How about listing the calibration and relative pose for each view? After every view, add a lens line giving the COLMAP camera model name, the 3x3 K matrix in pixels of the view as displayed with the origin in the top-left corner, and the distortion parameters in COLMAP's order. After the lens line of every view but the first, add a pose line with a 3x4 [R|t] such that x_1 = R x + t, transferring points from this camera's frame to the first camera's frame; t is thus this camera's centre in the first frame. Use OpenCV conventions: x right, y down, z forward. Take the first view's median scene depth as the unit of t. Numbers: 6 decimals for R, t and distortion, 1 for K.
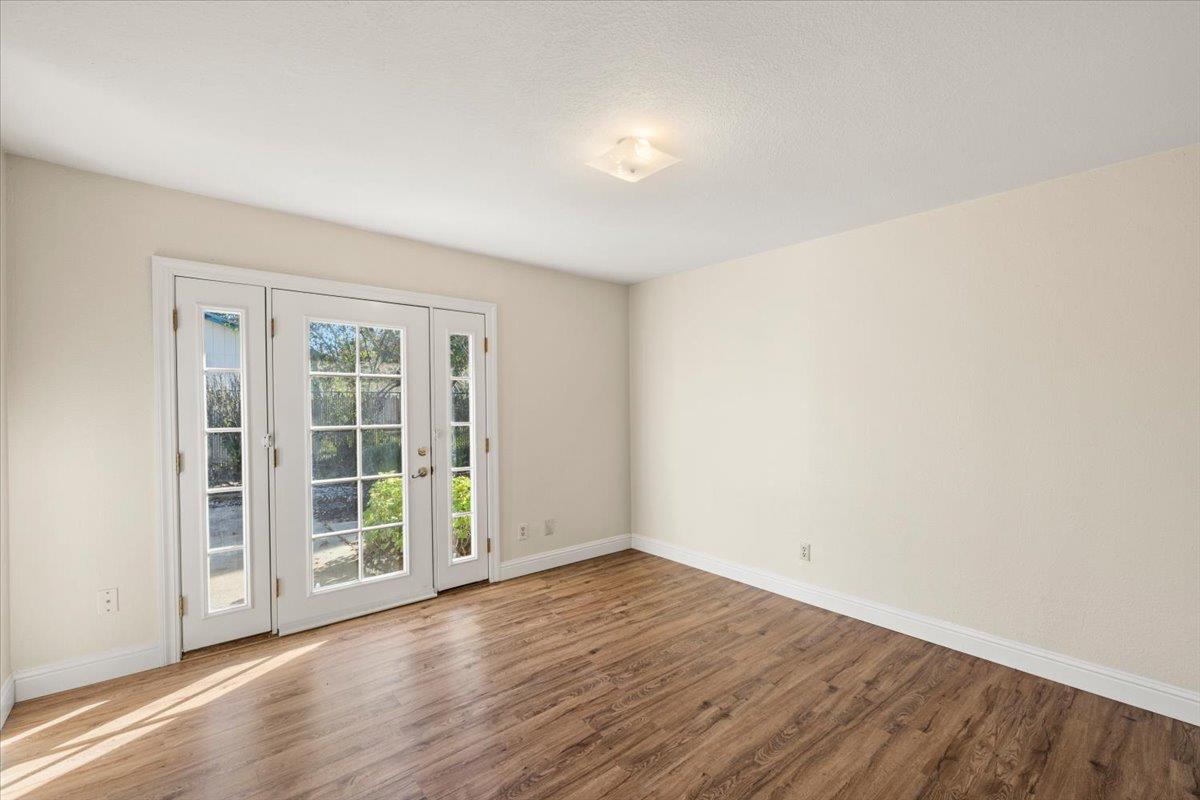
lens RADIAL K [[504.0, 0, 601.9], [0, 504.0, 404.7], [0, 0, 1]] dist [0.012341, -0.000444]
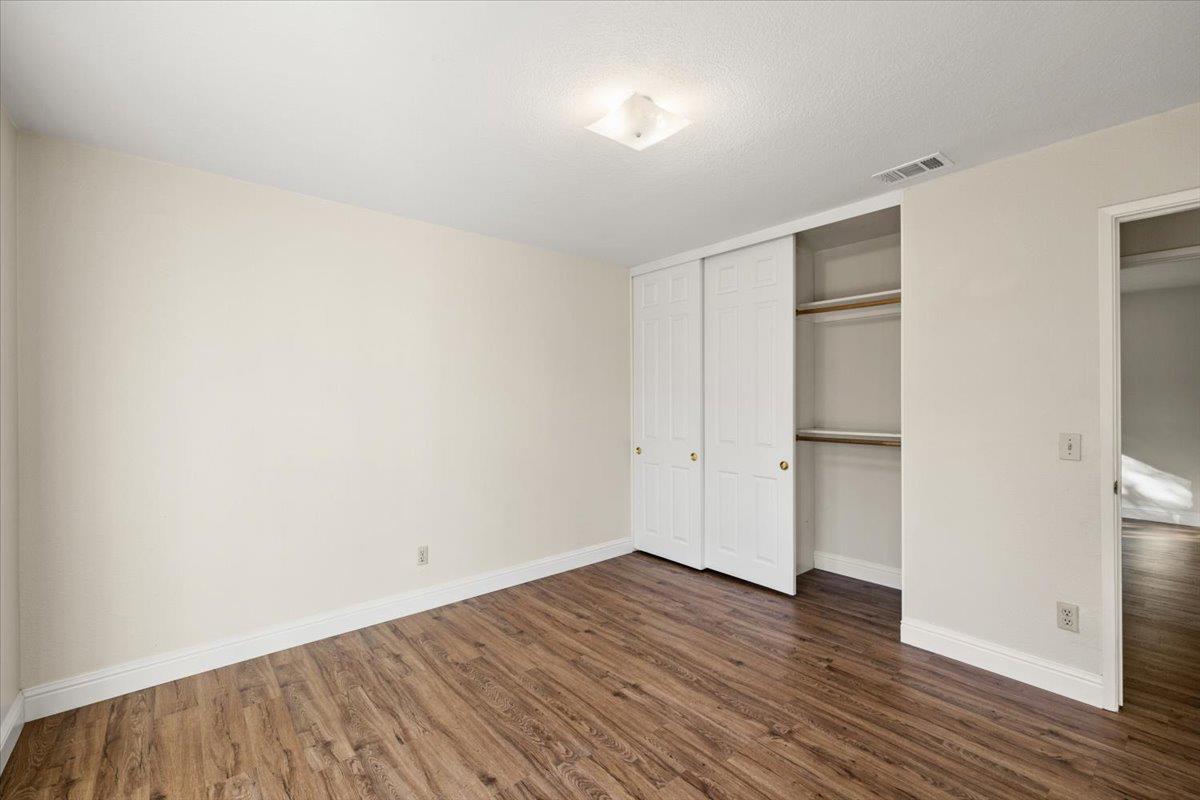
lens RADIAL K [[504.0, 0, 600.5], [0, 504.0, 398.3], [0, 0, 1]] dist [0.012341, -0.000444]
pose [[0.009586, -0.003423, 0.999948, -0.644816], [0.002429, 0.999991, 0.003400, 0.000555], [-0.999951, 0.002397, 0.009594, 0.830418]]
